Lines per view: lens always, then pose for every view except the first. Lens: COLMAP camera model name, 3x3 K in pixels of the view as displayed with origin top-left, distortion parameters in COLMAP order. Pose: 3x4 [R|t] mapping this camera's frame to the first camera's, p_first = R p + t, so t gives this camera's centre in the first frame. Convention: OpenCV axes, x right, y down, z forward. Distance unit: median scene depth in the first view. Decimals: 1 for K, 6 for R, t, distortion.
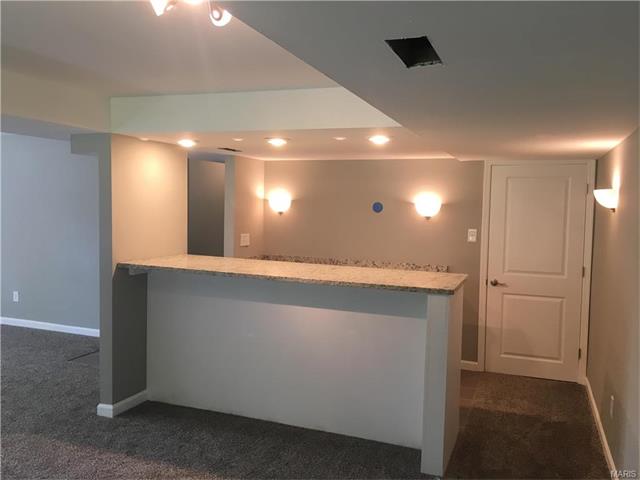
lens RADIAL K [[545.4, 0, 317.8], [0, 545.4, 242.8], [0, 0, 1]] dist [0.047545, -0.030855]
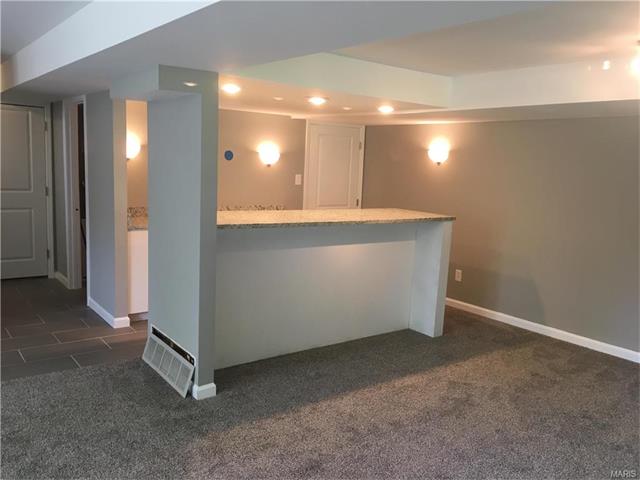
lens RADIAL K [[545.4, 0, 316.1], [0, 545.4, 236.7], [0, 0, 1]] dist [0.047545, -0.030855]
pose [[0.531528, -0.120160, 0.838475, -0.769623], [0.028053, 0.991841, 0.124354, -0.038033], [-0.846576, -0.042576, 0.530562, 0.297362]]
